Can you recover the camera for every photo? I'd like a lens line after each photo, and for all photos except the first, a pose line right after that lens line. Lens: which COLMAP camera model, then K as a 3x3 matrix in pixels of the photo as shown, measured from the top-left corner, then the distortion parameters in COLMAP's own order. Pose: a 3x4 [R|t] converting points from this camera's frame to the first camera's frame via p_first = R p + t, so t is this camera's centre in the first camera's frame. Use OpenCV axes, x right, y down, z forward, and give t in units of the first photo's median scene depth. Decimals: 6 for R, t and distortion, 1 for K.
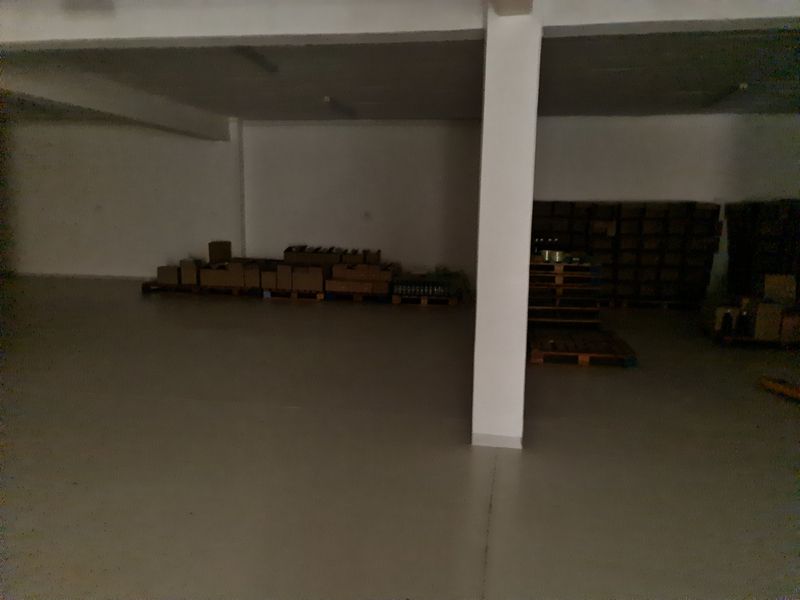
lens RADIAL K [[624.6, 0, 411.0], [0, 624.6, 303.8], [0, 0, 1]] dist [0.045939, -0.096138]
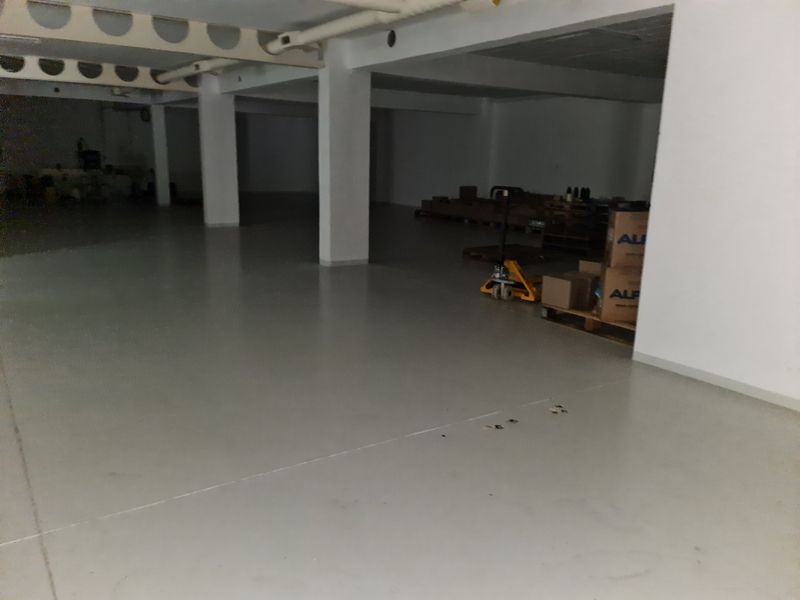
lens RADIAL K [[624.6, 0, 411.0], [0, 624.6, 303.8], [0, 0, 1]] dist [0.045939, -0.096138]
pose [[0.688753, 0.163188, -0.706392, 0.725735], [-0.125281, 0.986471, 0.105737, 0.035950], [0.714090, 0.015671, 0.699879, -0.122847]]
